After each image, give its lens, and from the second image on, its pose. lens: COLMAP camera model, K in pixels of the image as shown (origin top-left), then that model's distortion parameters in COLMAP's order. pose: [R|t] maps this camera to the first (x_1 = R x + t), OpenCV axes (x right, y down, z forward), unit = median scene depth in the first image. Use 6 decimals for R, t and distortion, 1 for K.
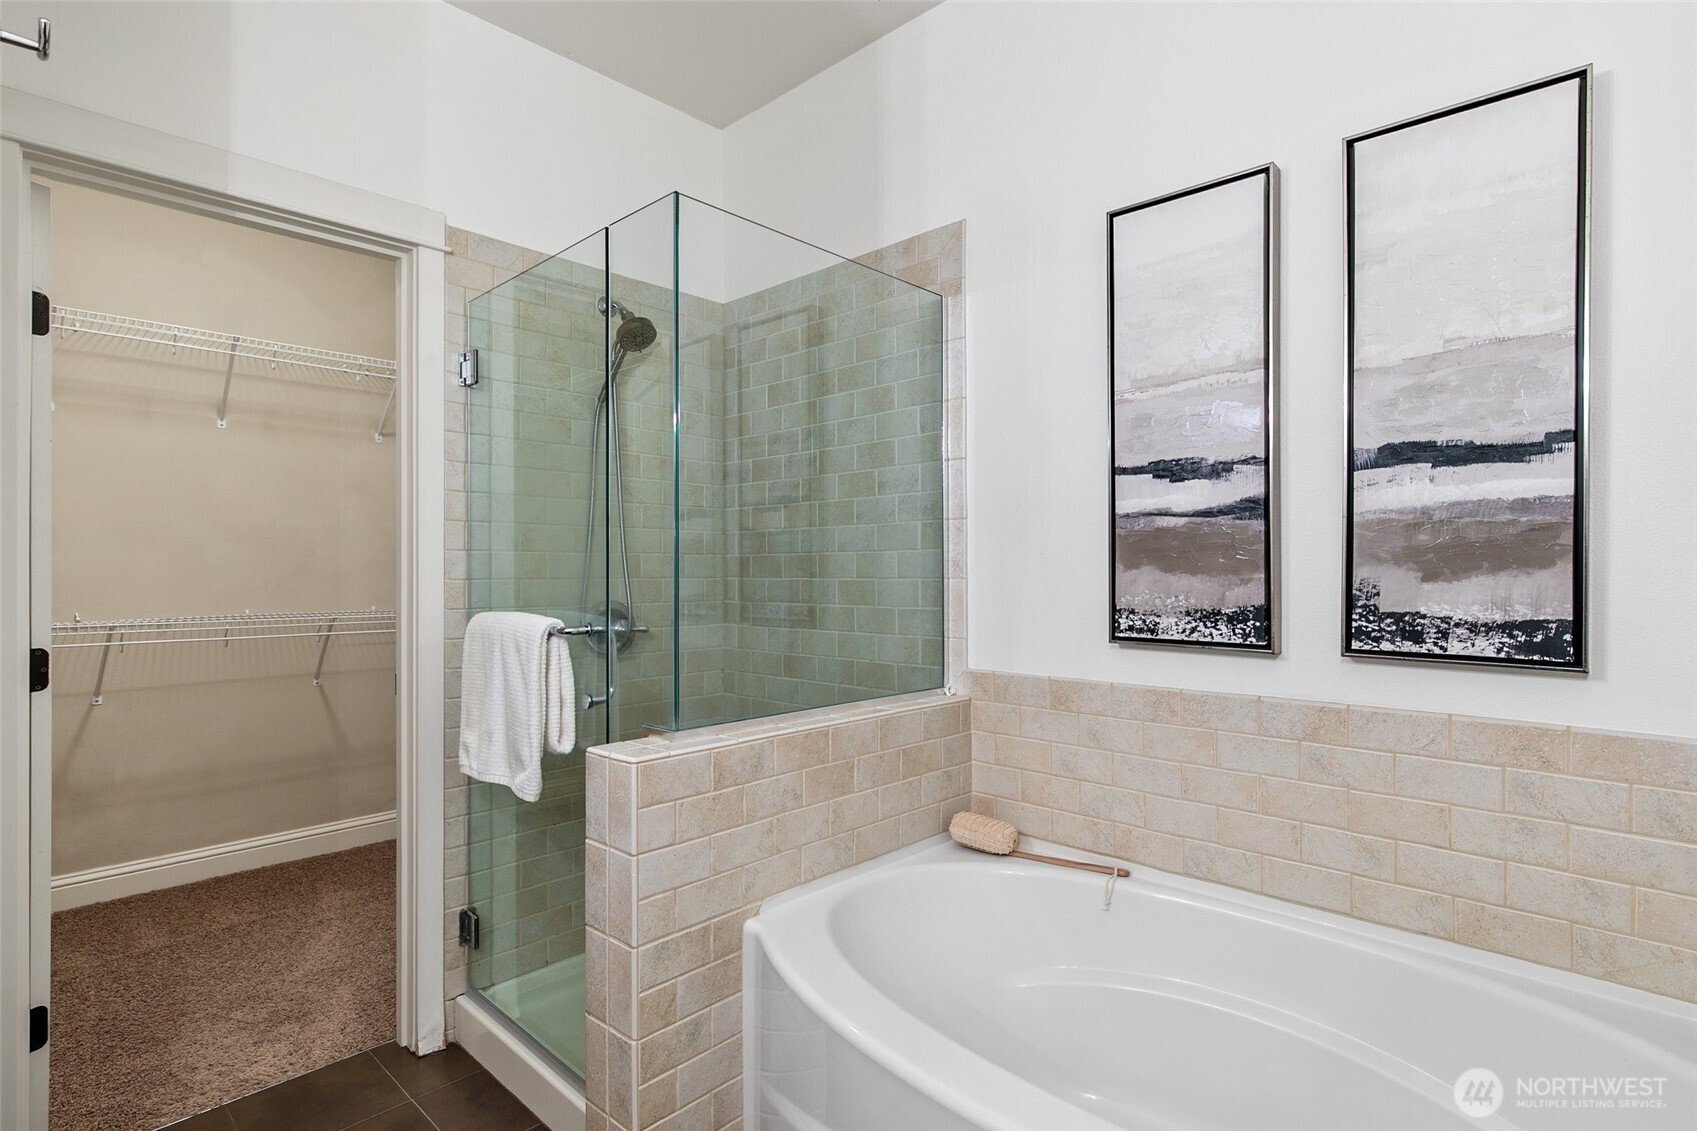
lens RADIAL K [[850.9, 0, 848.5], [0, 850.9, 565.5], [0, 0, 1]] dist [0.048635, -0.000144]
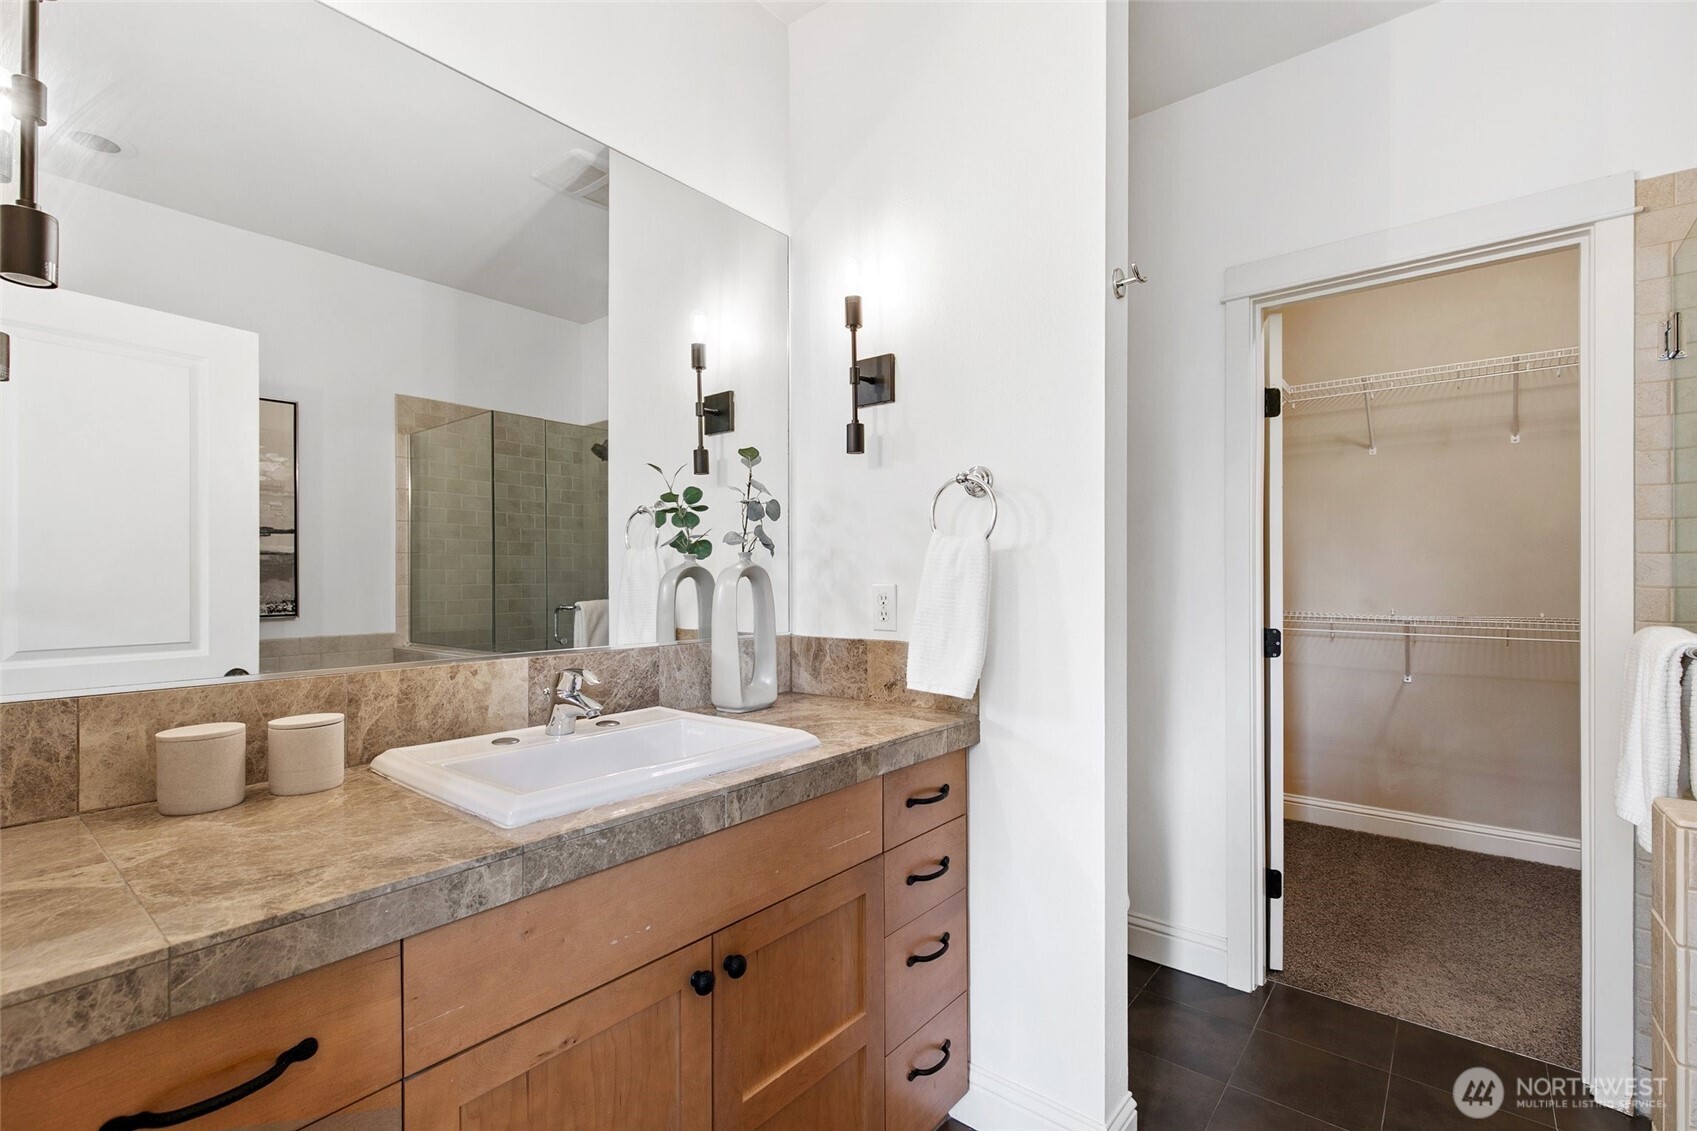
lens RADIAL K [[797.8, 0, 848.5], [0, 797.8, 565.5], [0, 0, 1]] dist [-0.002081, -0.000443]
pose [[0.104413, -0.010938, -0.994474, 0.252002], [0.006839, 0.999924, -0.010280, -0.002787], [0.994510, -0.005728, 0.104480, 0.119936]]
